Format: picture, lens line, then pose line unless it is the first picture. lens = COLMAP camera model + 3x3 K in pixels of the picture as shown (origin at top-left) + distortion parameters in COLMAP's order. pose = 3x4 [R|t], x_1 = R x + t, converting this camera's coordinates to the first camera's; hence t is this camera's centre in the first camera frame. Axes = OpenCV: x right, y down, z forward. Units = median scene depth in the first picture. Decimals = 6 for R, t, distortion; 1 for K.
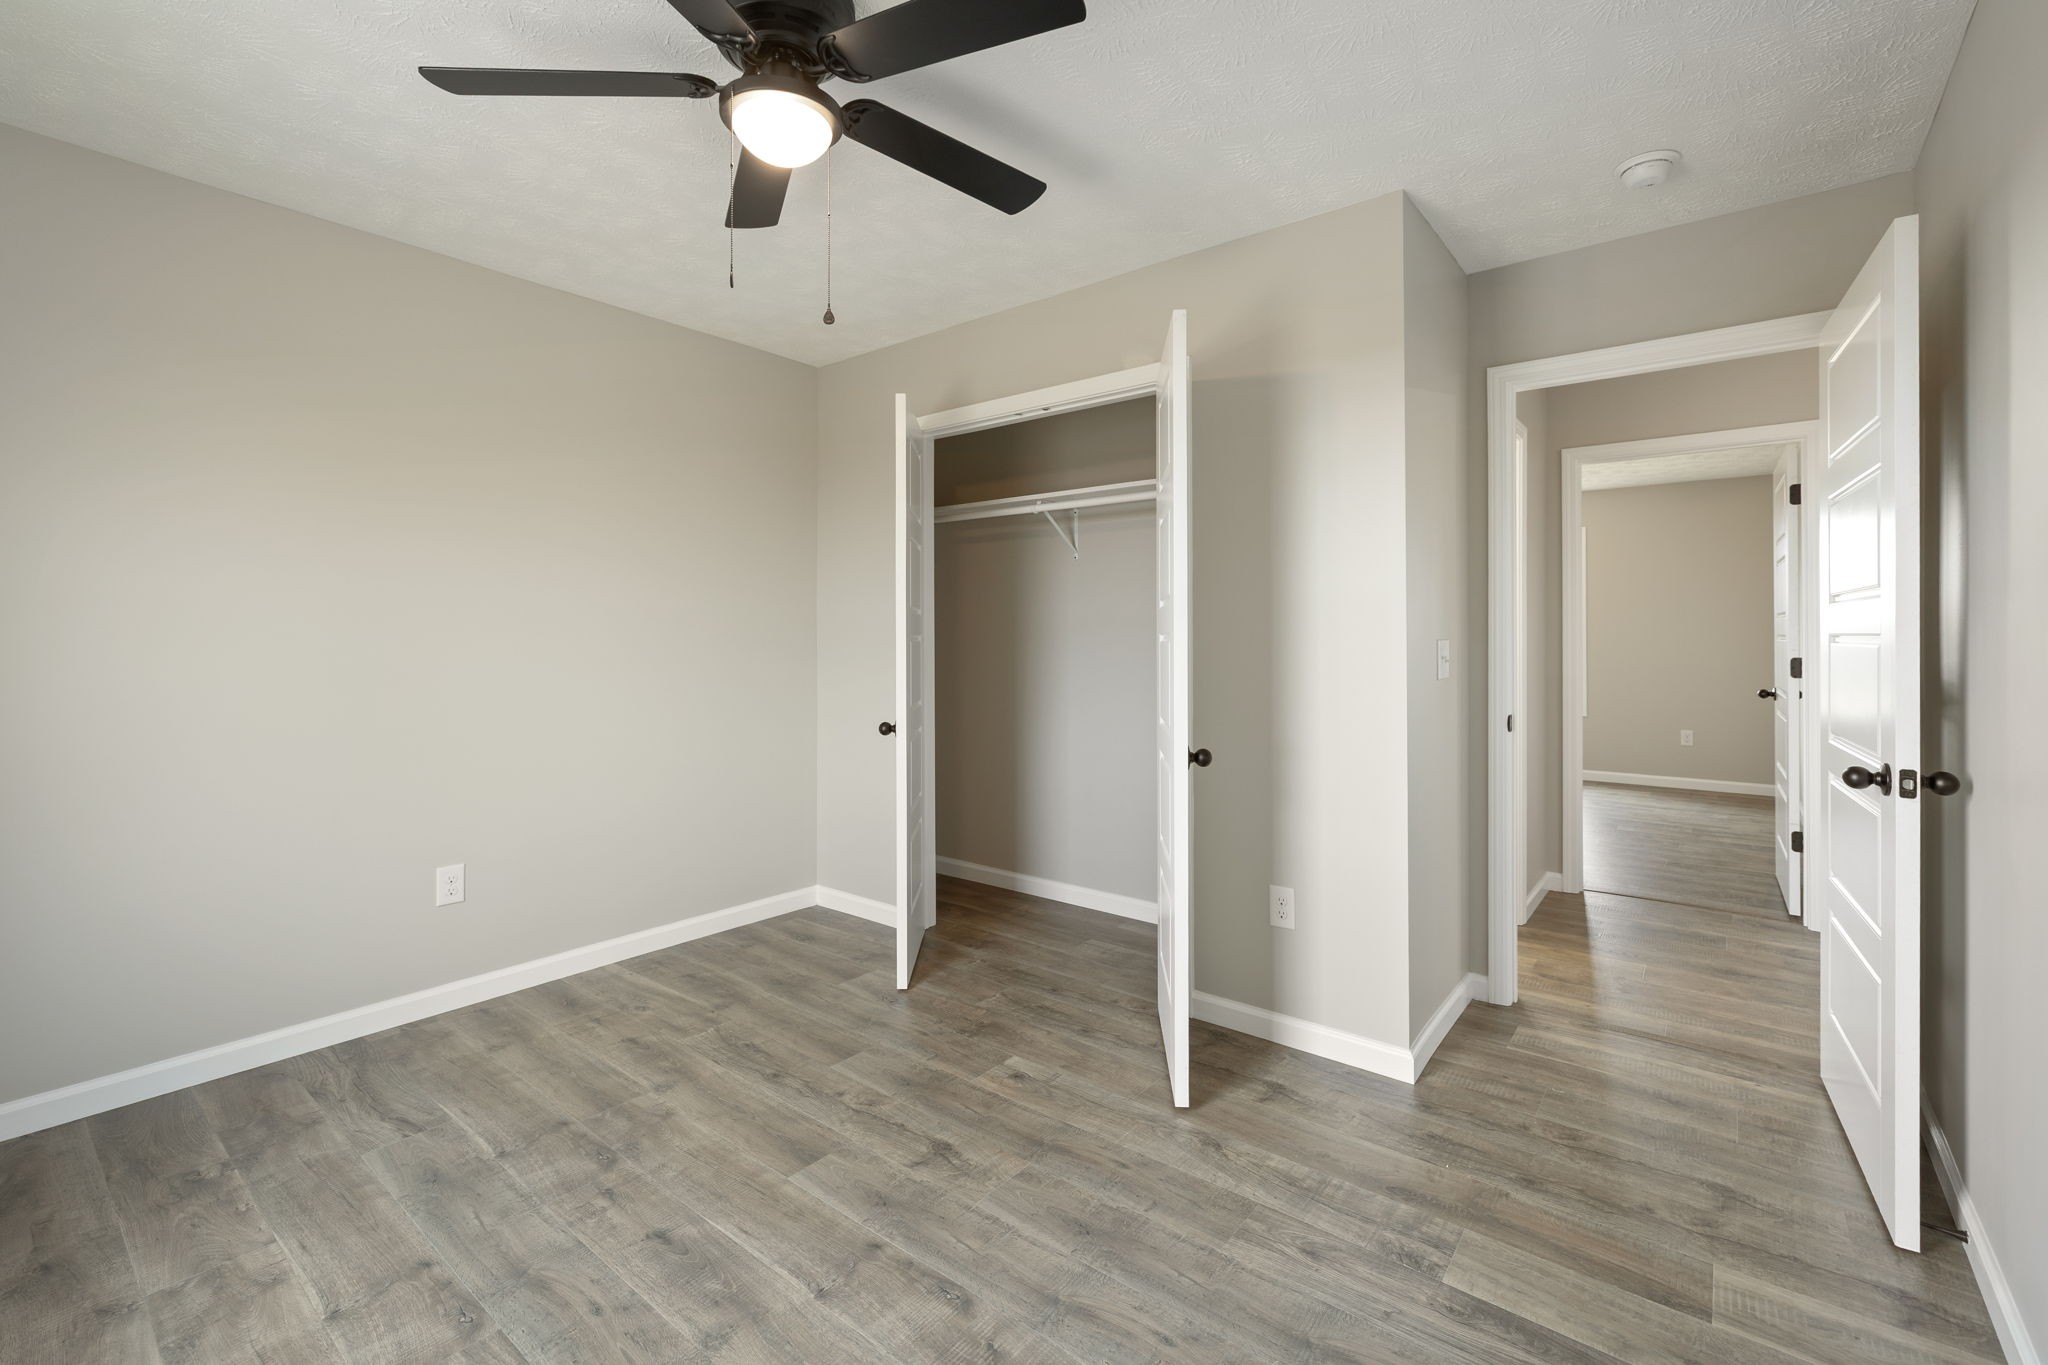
lens RADIAL K [[880.8, 0, 1057.9], [0, 880.8, 642.1], [0, 0, 1]] dist [0.000413, 0.000492]
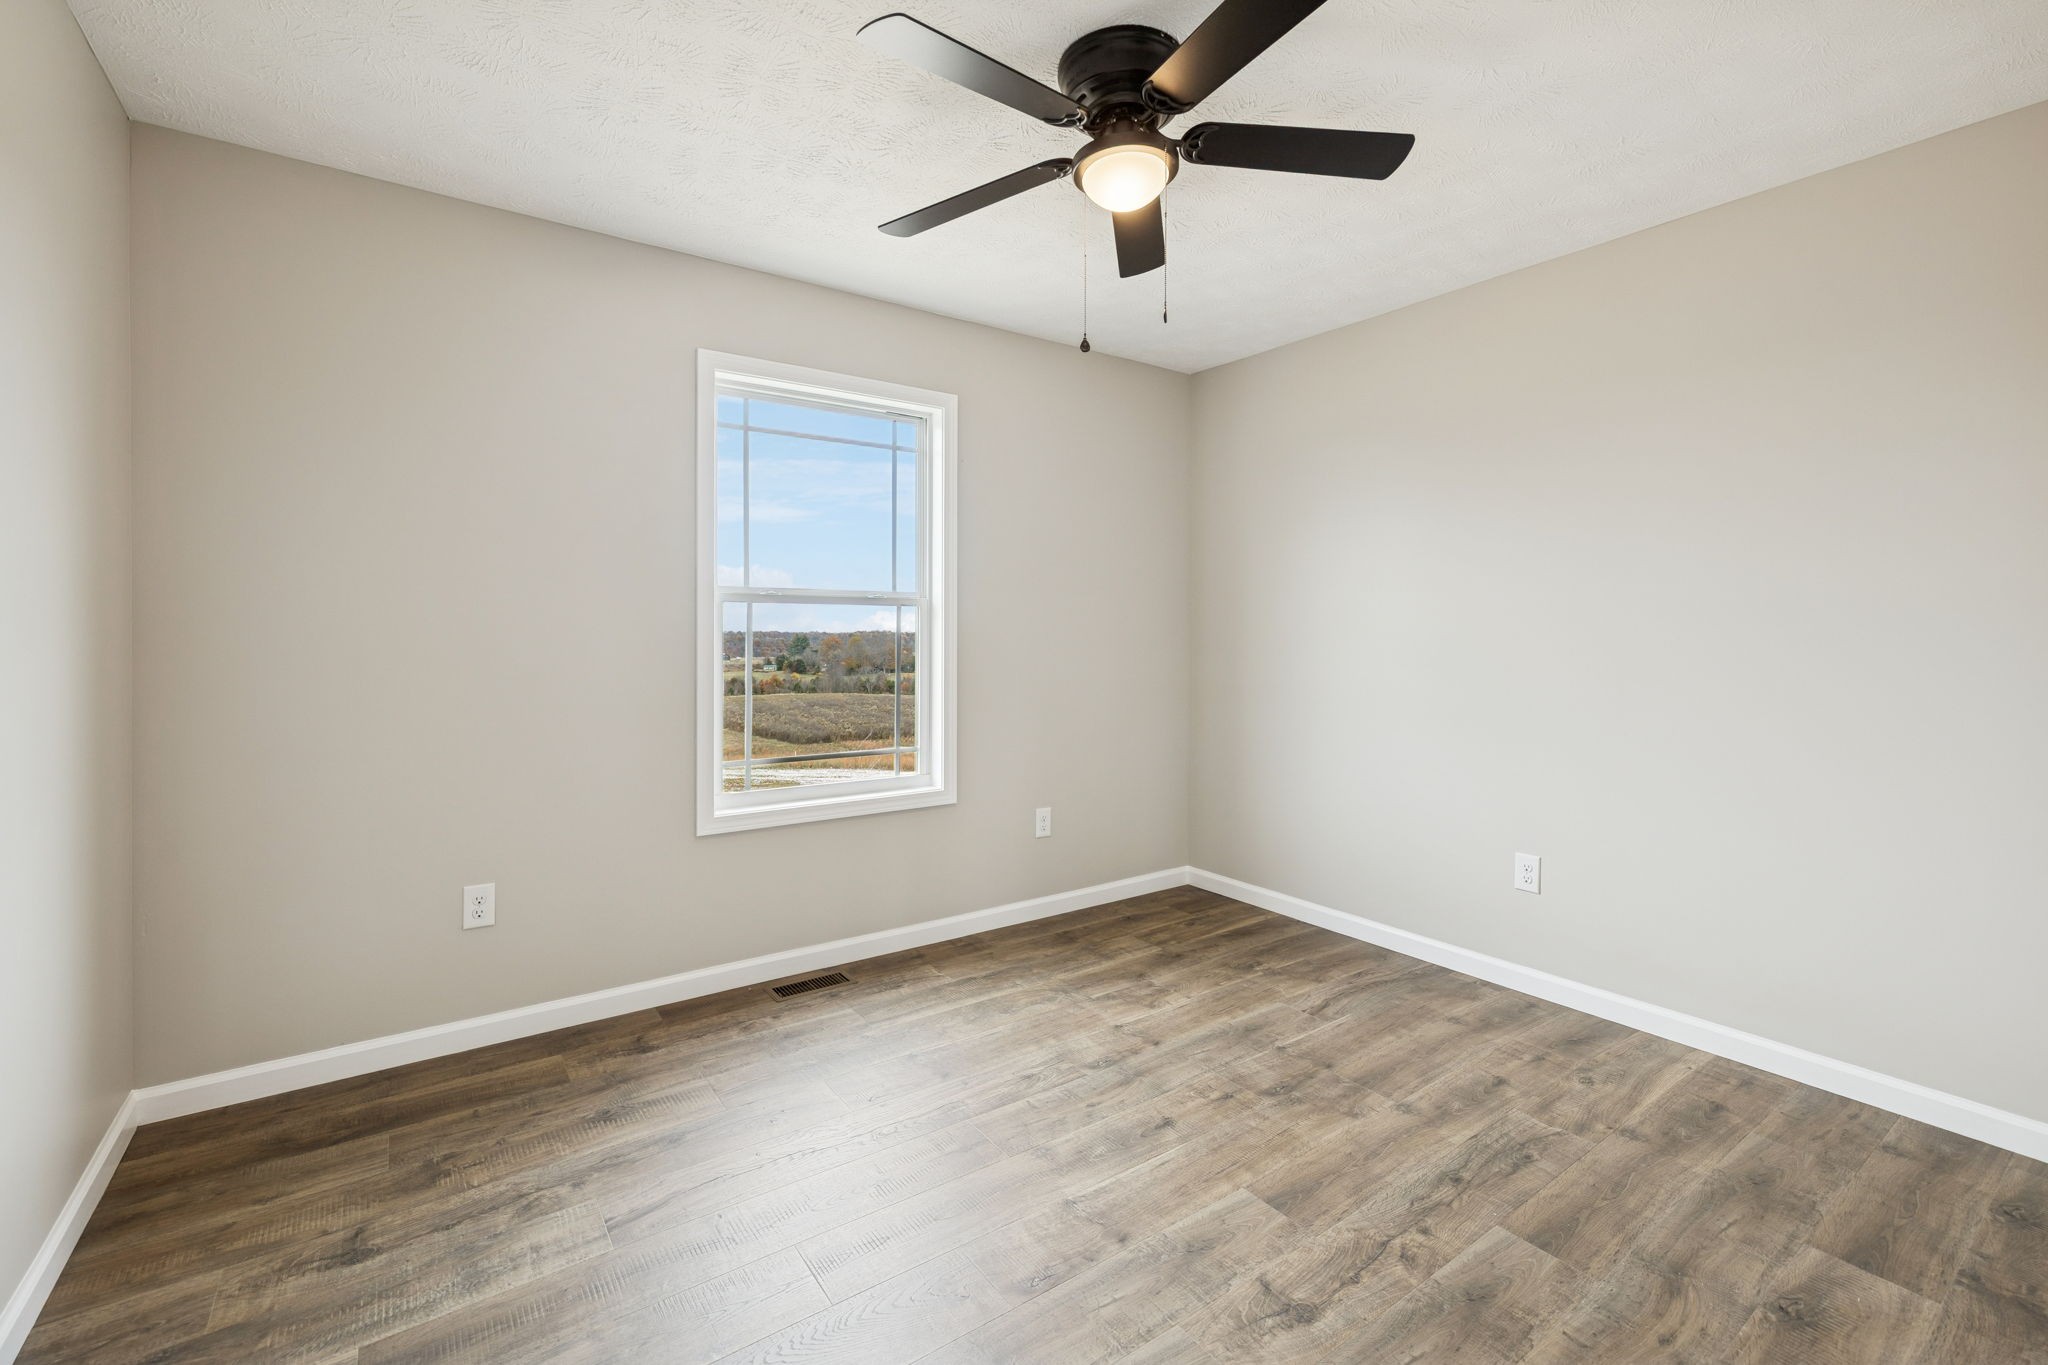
lens RADIAL K [[880.8, 0, 1015.5], [0, 880.8, 669.8], [0, 0, 1]] dist [0.000413, 0.000492]
pose [[-0.304427, 0.038452, -0.951759, 0.593988], [-0.011061, 0.998975, 0.043898, -0.006886], [0.952471, 0.023891, -0.303690, 0.910201]]
